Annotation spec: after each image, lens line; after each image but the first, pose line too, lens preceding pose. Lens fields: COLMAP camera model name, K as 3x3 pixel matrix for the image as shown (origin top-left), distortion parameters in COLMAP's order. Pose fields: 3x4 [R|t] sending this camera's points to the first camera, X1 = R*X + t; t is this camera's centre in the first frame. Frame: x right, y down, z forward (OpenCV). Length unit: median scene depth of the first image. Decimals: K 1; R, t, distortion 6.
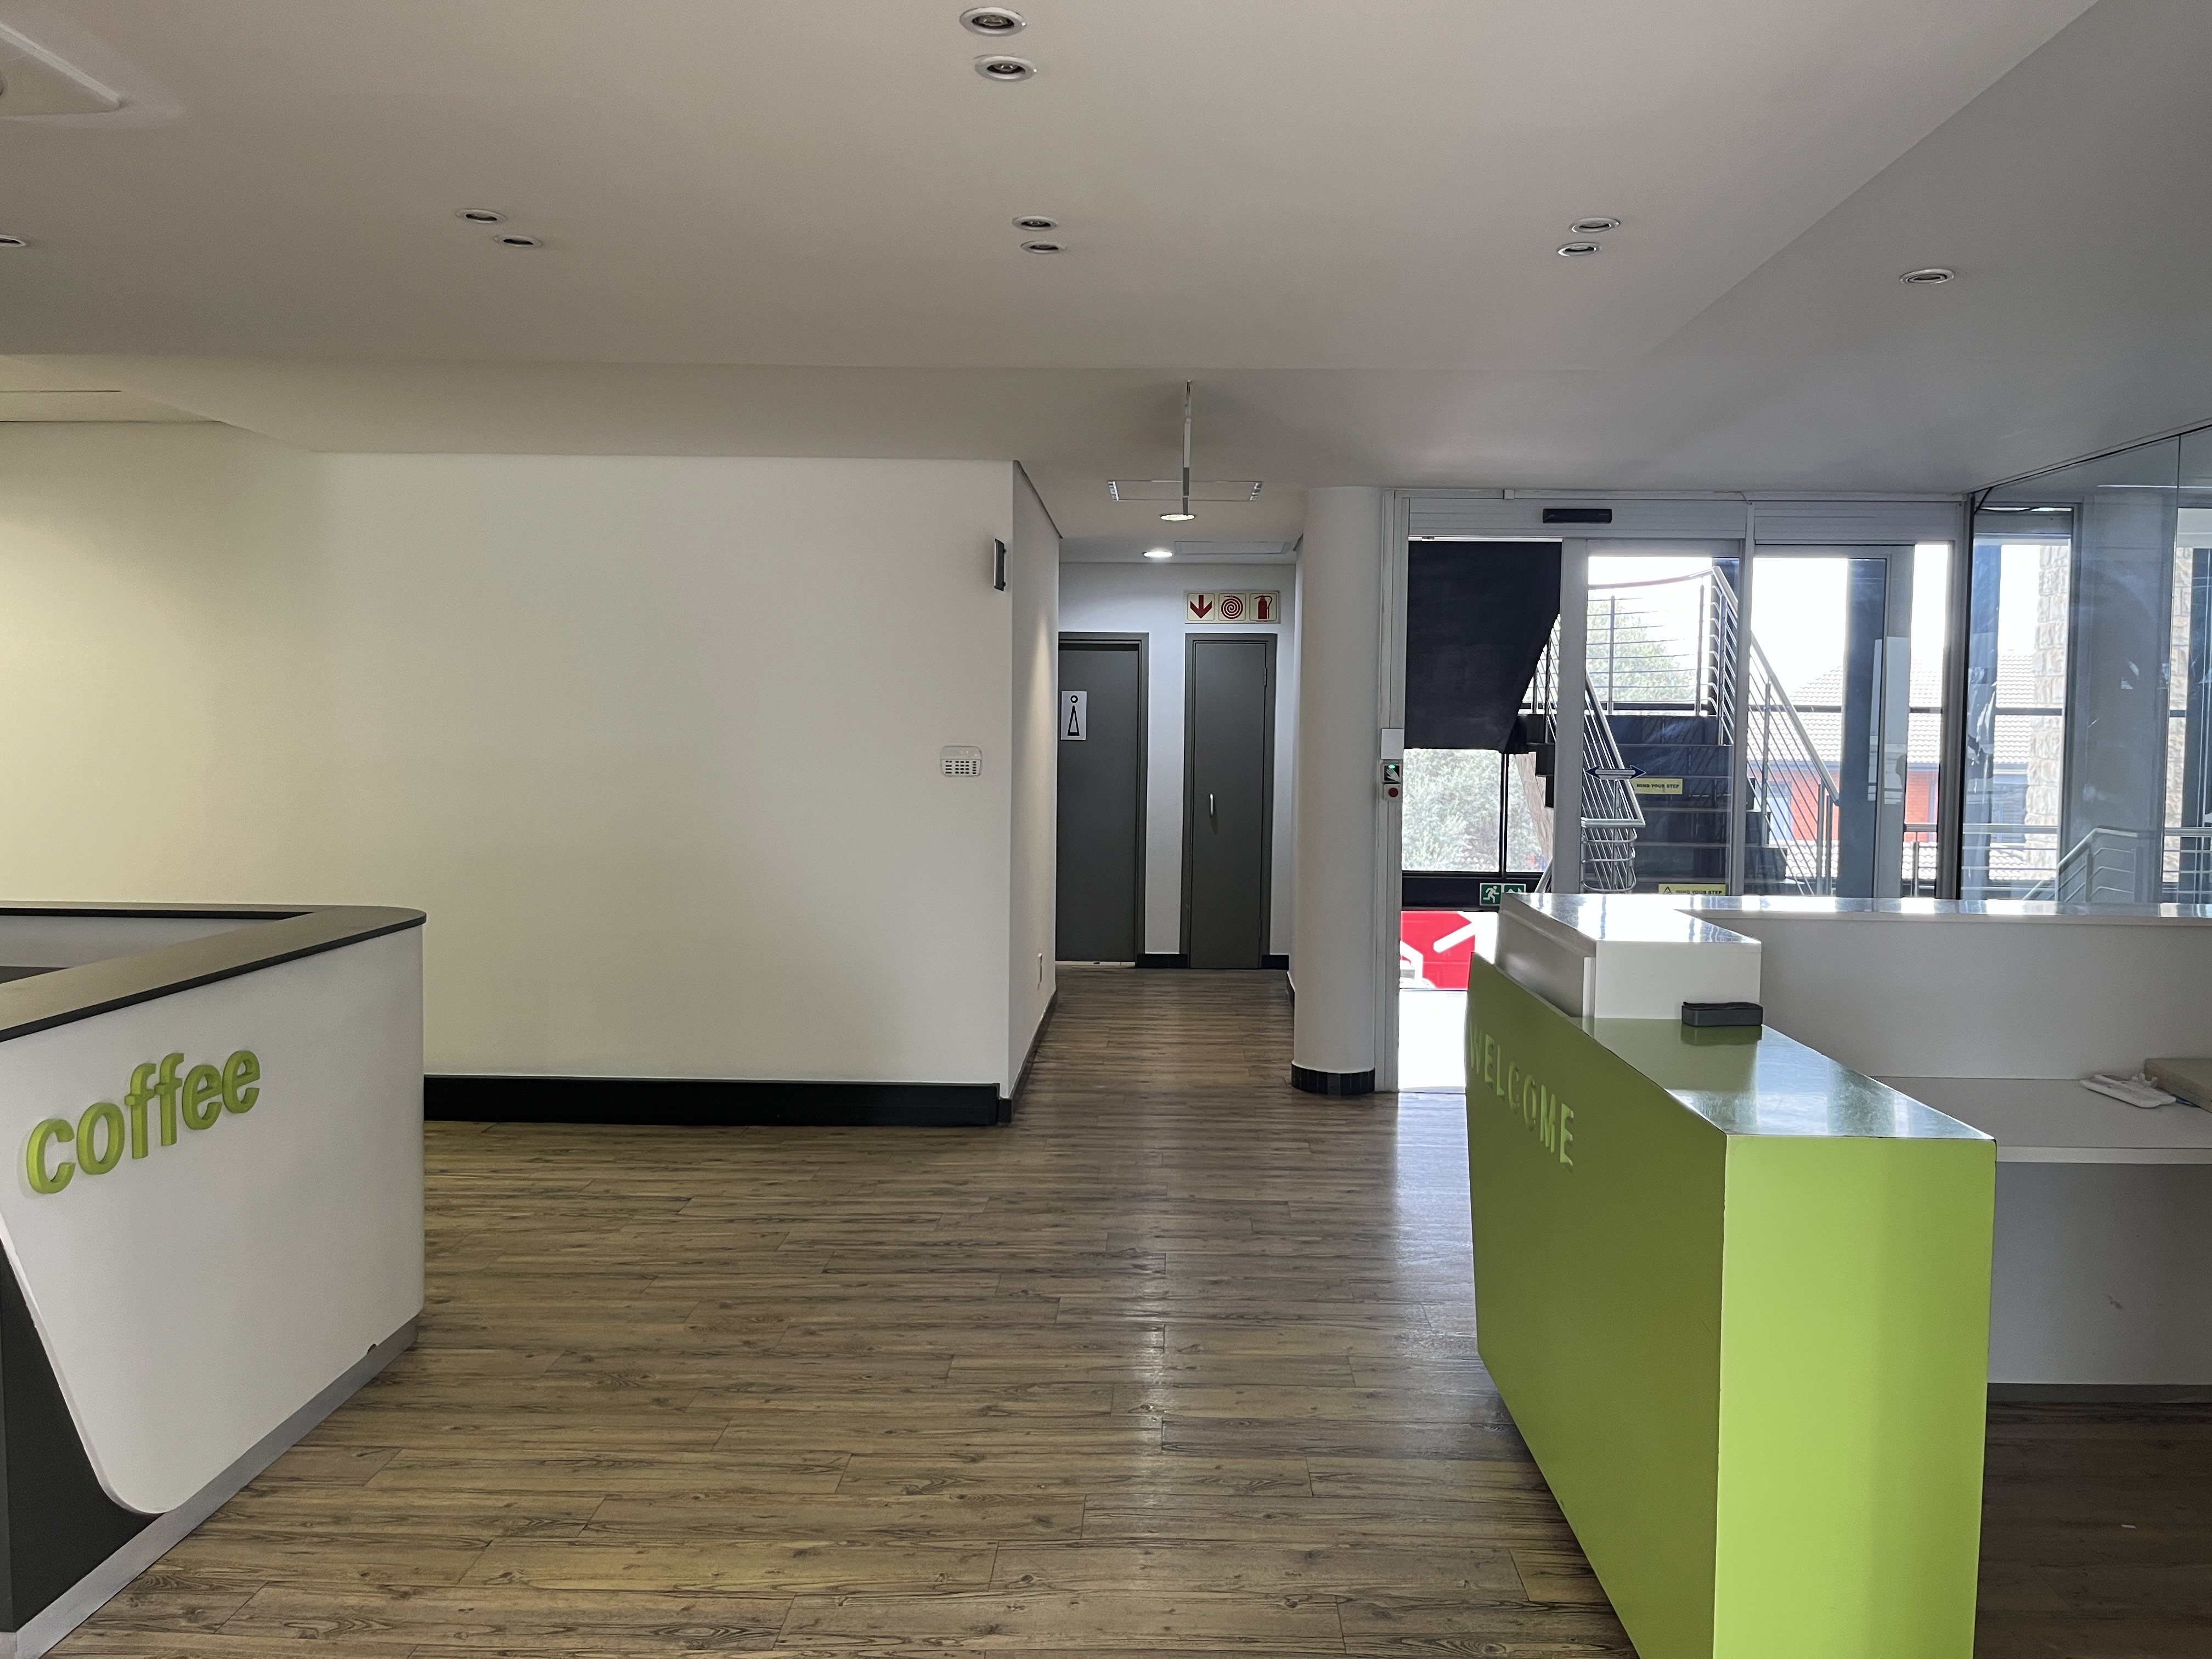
lens RADIAL K [[1673.1, 0, 1124.4], [0, 1673.1, 813.1], [0, 0, 1]] dist [0.058843, -0.085863]
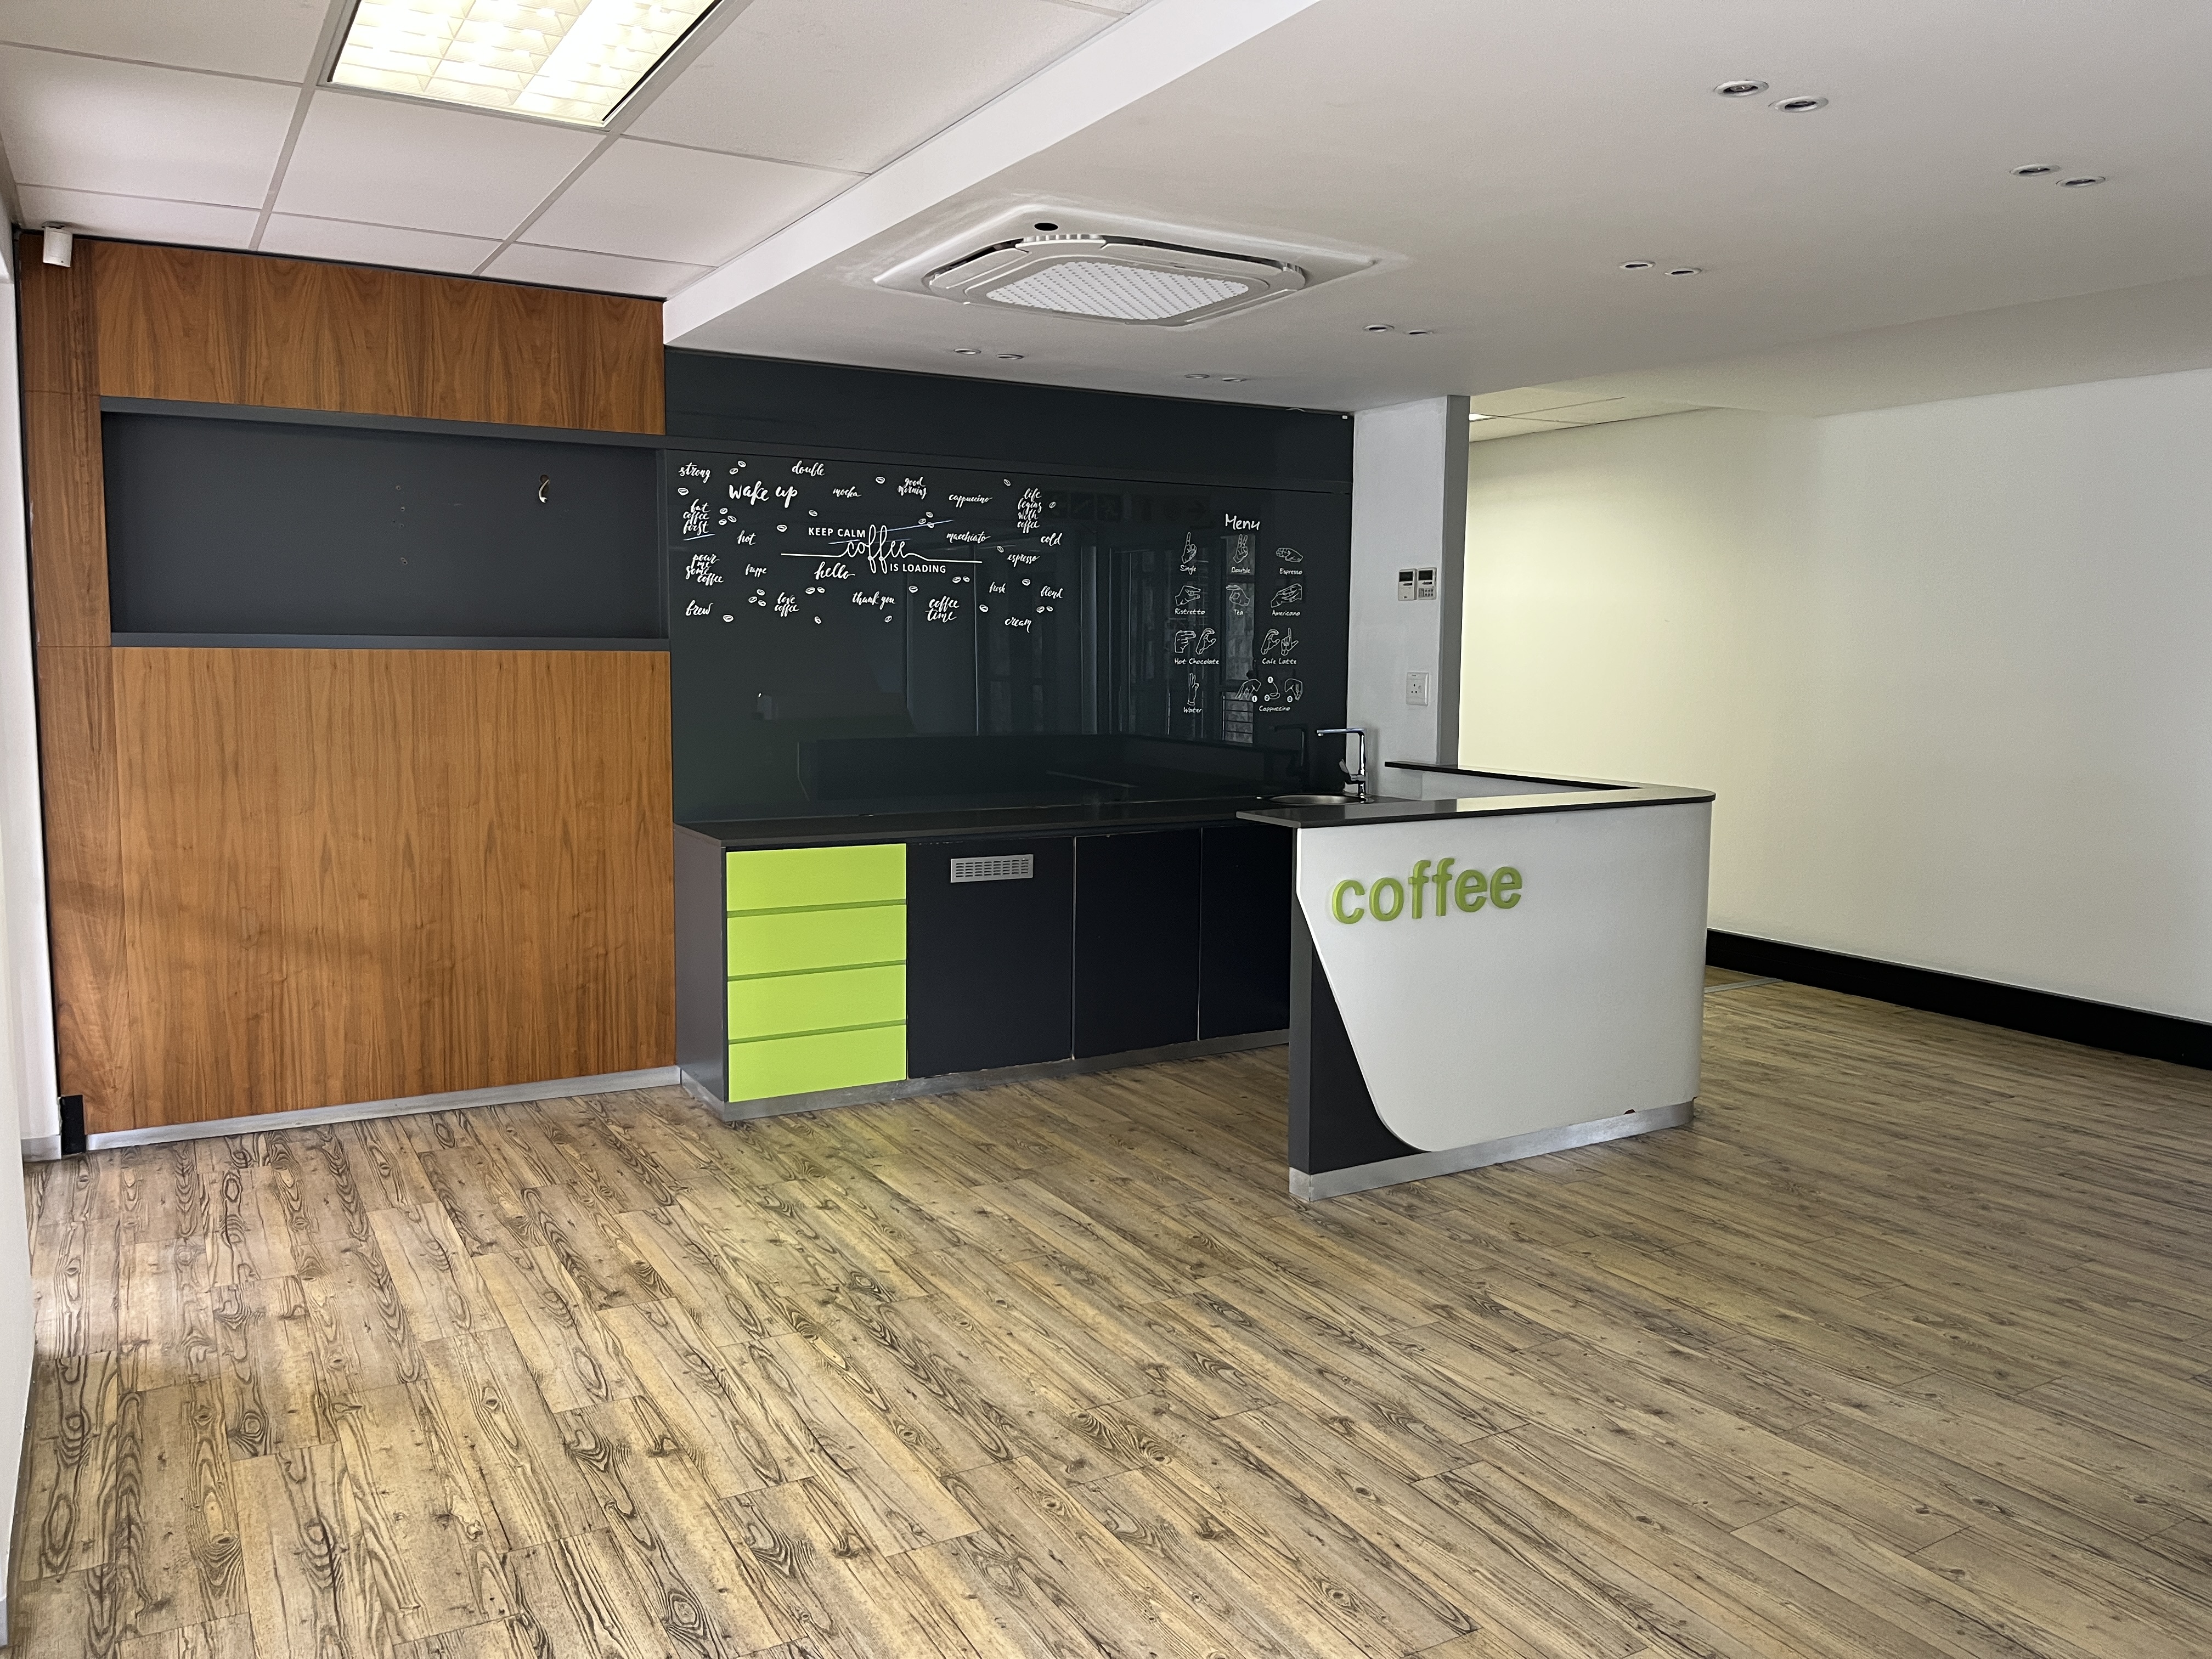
lens RADIAL K [[1673.1, 0, 1140.9], [0, 1673.1, 814.1], [0, 0, 1]] dist [0.058843, -0.085863]
pose [[0.534445, 0.080154, -0.841394, 0.450406], [-0.047817, 0.996766, 0.064582, 0.013756], [0.843850, 0.005717, 0.536549, -0.044029]]
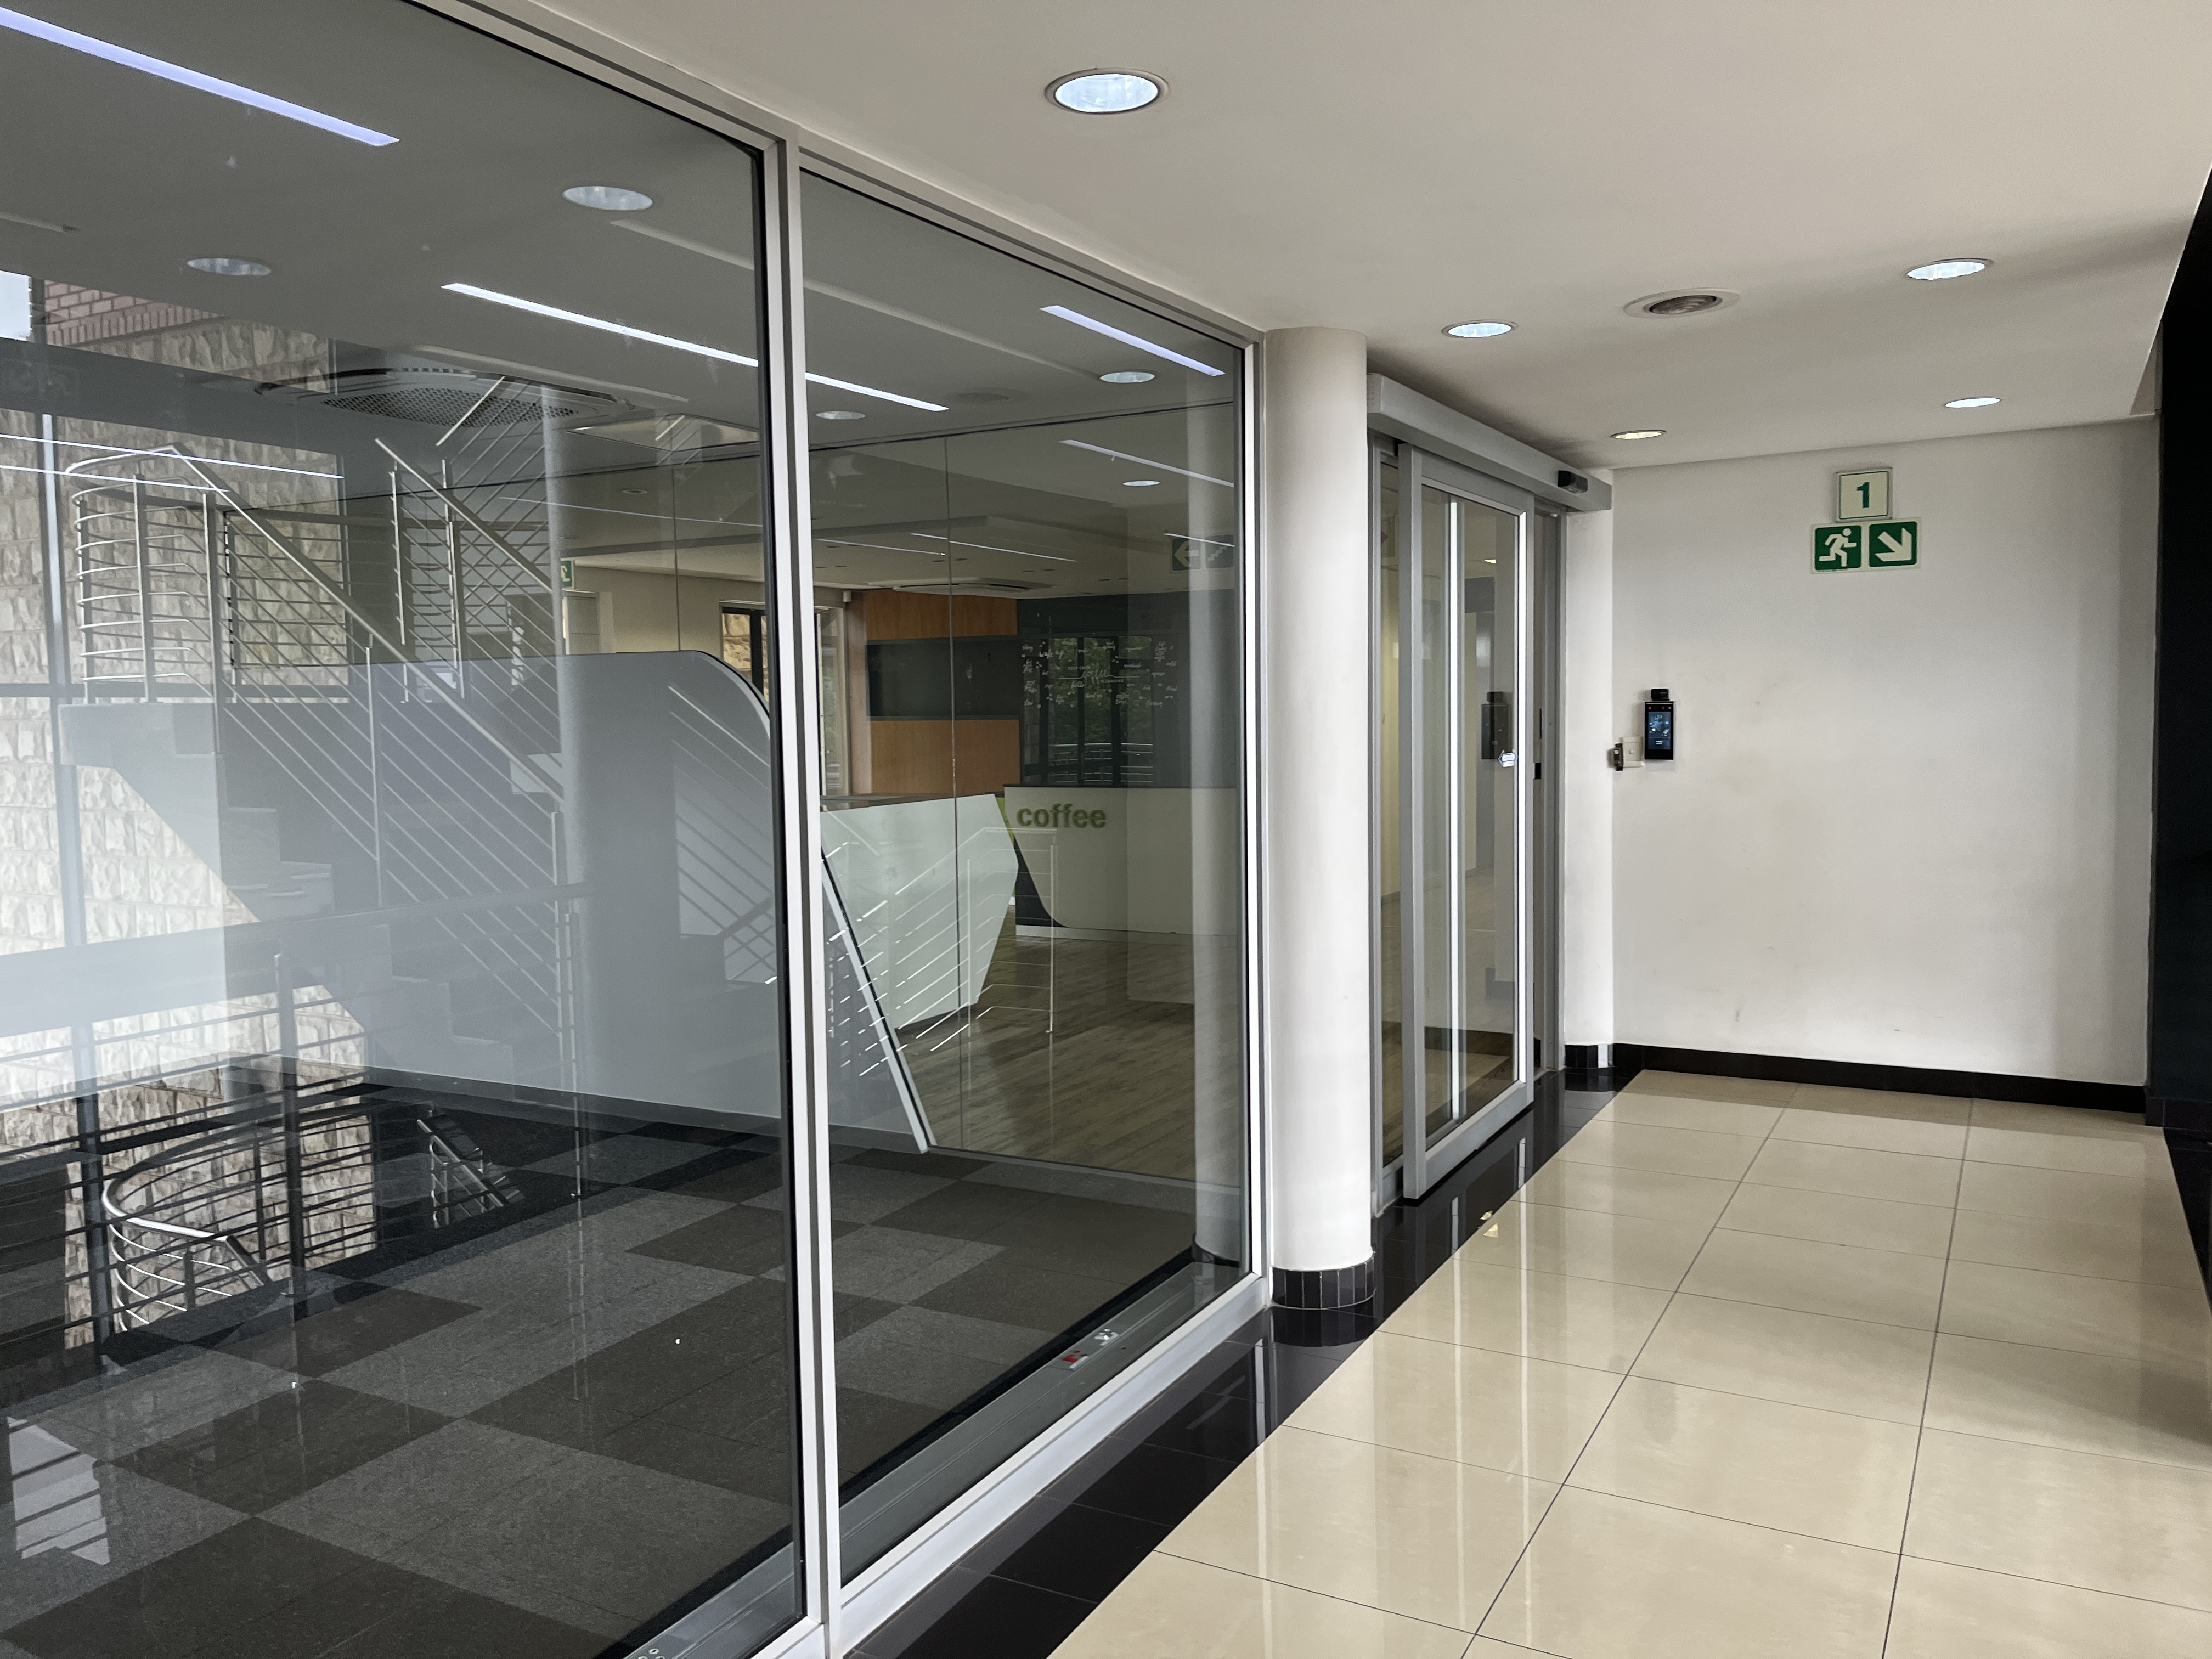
lens RADIAL K [[1673.1, 0, 1098.4], [0, 1673.1, 818.2], [0, 0, 1]] dist [0.058843, -0.085863]
pose [[-0.462761, 0.054730, -0.884792, 2.098795], [-0.036483, 0.996071, 0.080695, -0.097650], [0.885732, 0.069622, -0.458946, 2.170073]]
